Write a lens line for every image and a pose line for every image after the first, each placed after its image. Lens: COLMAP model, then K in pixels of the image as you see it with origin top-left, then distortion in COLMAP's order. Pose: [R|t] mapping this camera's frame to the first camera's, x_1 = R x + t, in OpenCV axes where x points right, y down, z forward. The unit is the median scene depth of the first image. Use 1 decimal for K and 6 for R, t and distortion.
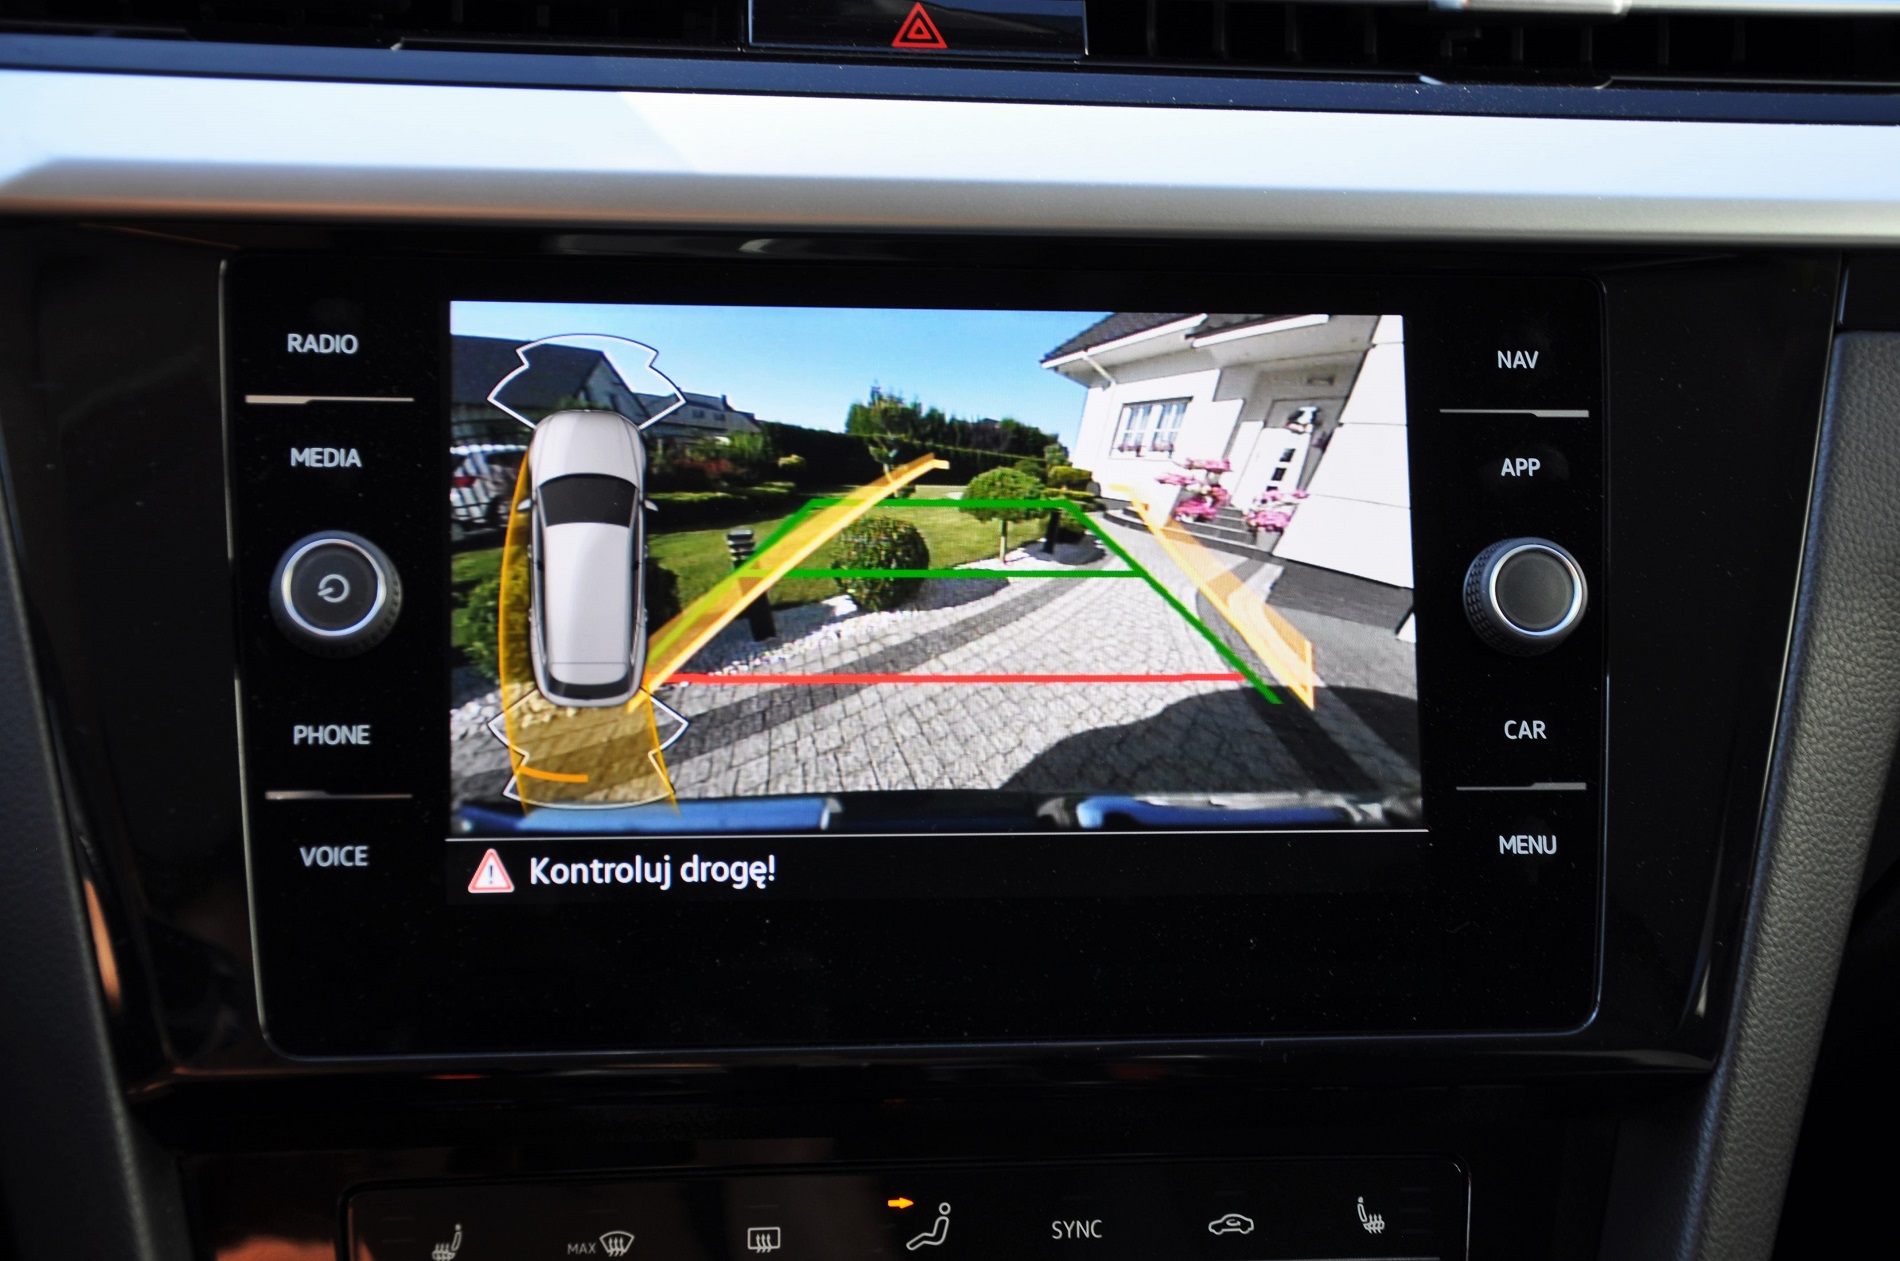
lens RADIAL K [[3109.2, 0, 950.0], [0, 3109.2, 630.5], [0, 0, 1]] dist [0.162554, 0.105146]
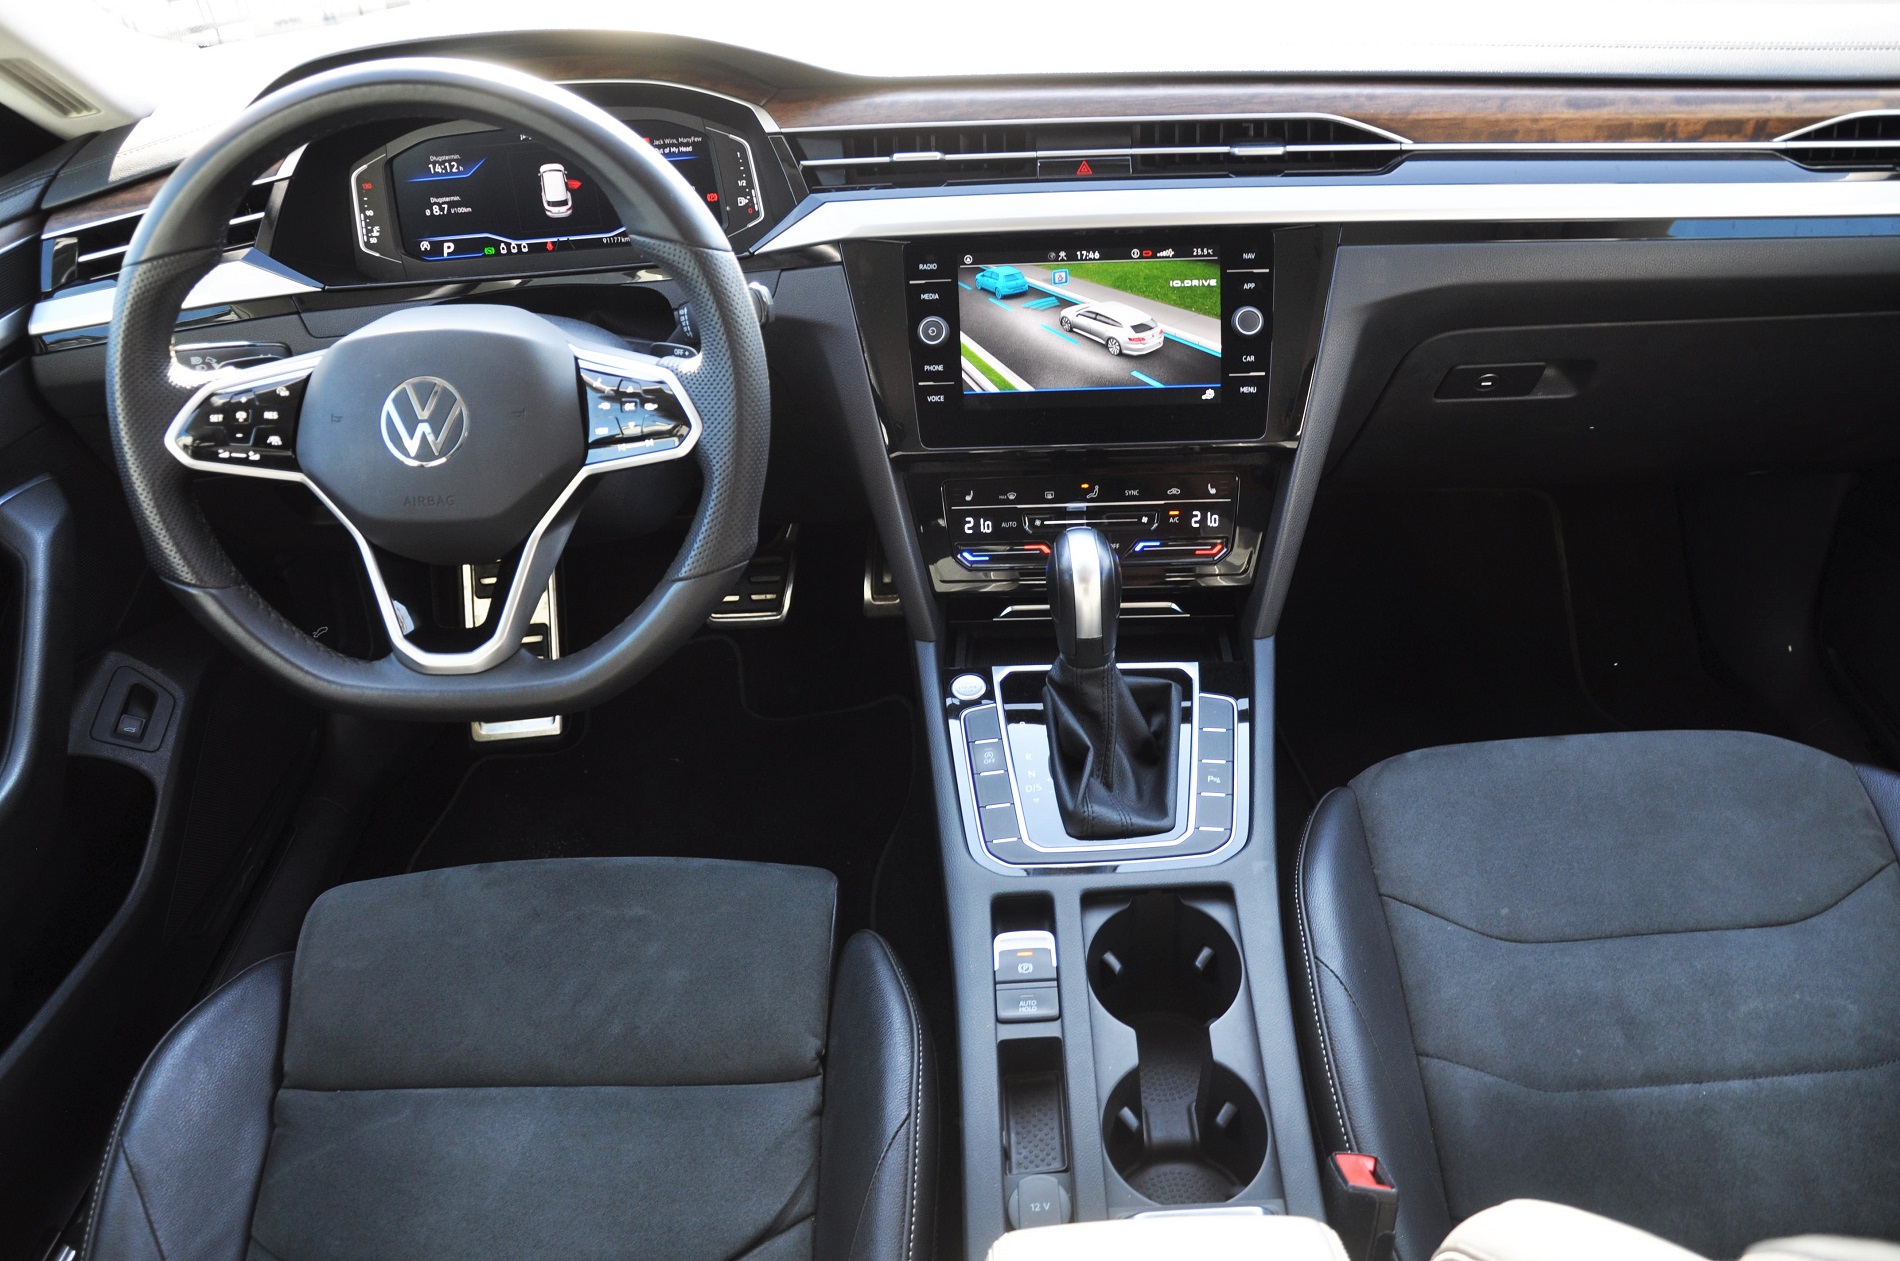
lens RADIAL K [[1504.8, 0, 950.0], [0, 1504.8, 630.5], [0, 0, 1]] dist [-0.159973, 0.148405]
pose [[0.976298, 0.012882, -0.216045, 0.223385], [0.039517, 0.970837, 0.236462, -0.086385], [0.212791, -0.239395, 0.947317, -0.822388]]
